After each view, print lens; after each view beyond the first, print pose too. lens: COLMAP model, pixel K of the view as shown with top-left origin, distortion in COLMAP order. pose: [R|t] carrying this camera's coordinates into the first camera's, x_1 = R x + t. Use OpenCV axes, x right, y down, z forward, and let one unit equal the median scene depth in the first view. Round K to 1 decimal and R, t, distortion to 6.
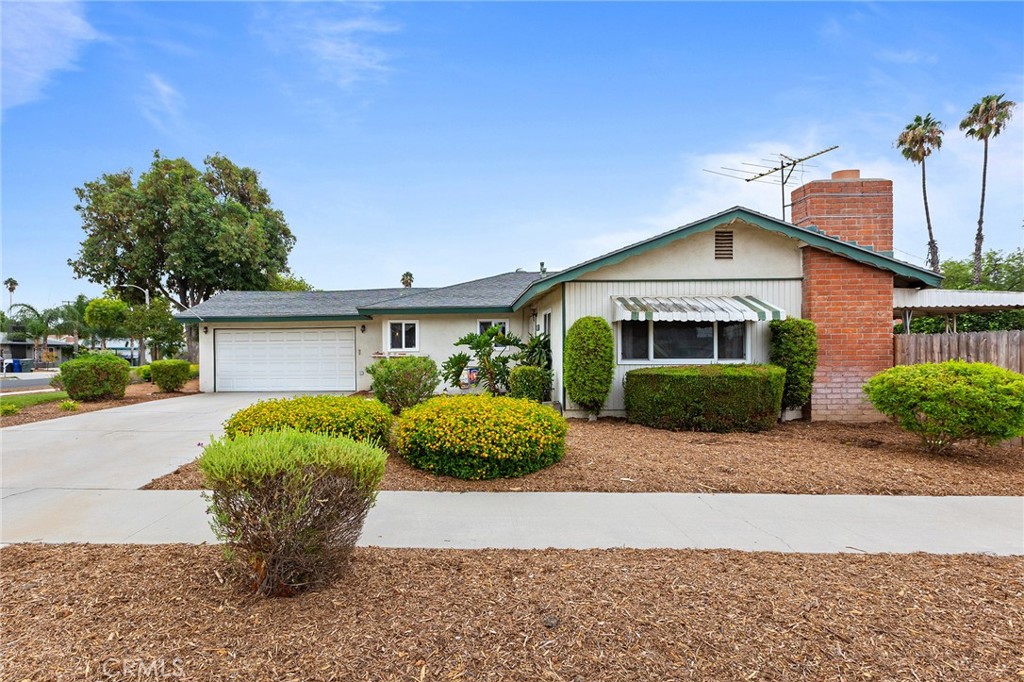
lens RADIAL K [[489.5, 0, 442.5], [0, 489.5, 358.5], [0, 0, 1]] dist [-0.000985, 0.001217]
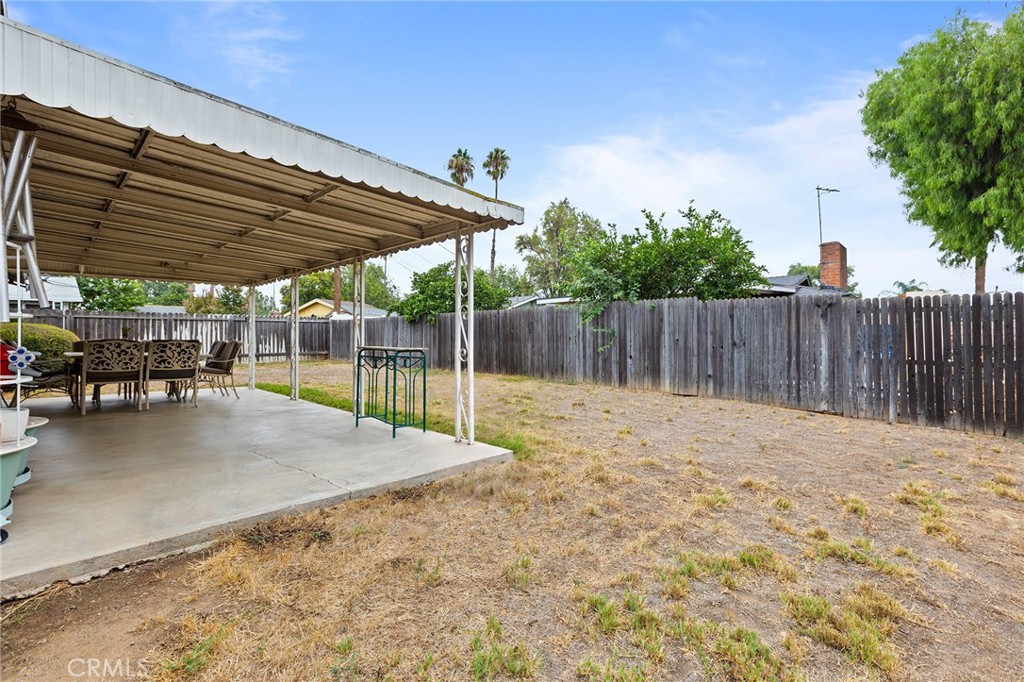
lens RADIAL K [[460.4, 0, 517.1], [0, 460.4, 335.8], [0, 0, 1]] dist [-0.000447, 0.000147]
pose [[0.655229, 0.011387, 0.755345, 0.202534], [0.003758, 0.999825, -0.018333, 0.002521], [-0.755421, 0.014851, 0.655071, 0.139740]]
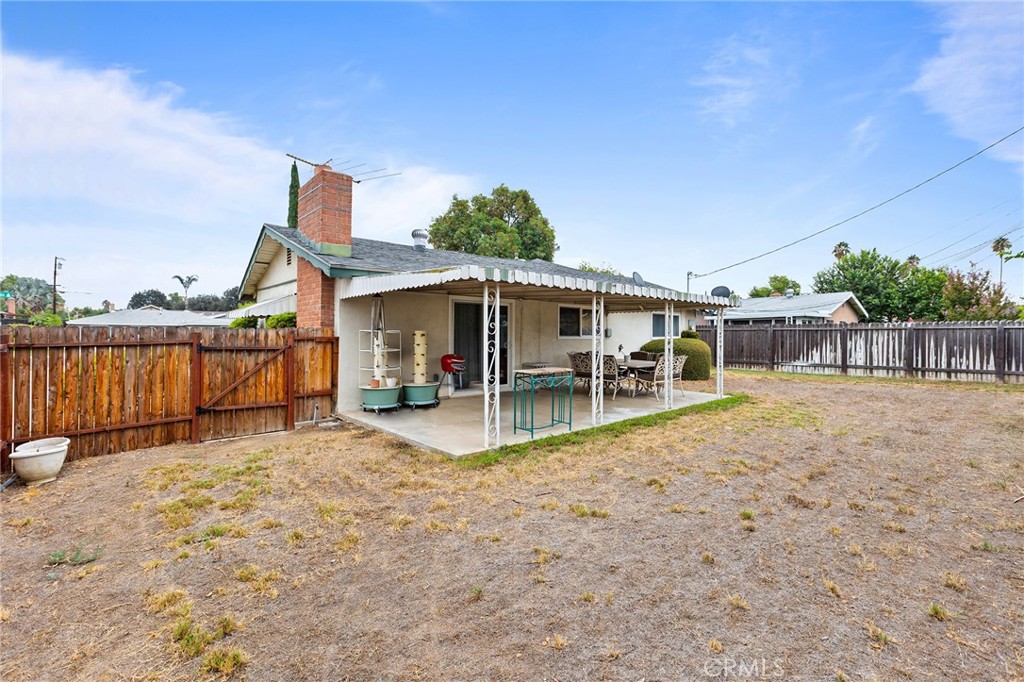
lens RADIAL K [[460.4, 0, 515.2], [0, 460.4, 335.8], [0, 0, 1]] dist [-0.000447, 0.000147]
pose [[0.695929, 0.013383, -0.717986, 0.381211], [-0.018374, 0.999831, 0.000827, -0.008379], [0.717876, 0.012617, 0.696057, 0.126278]]
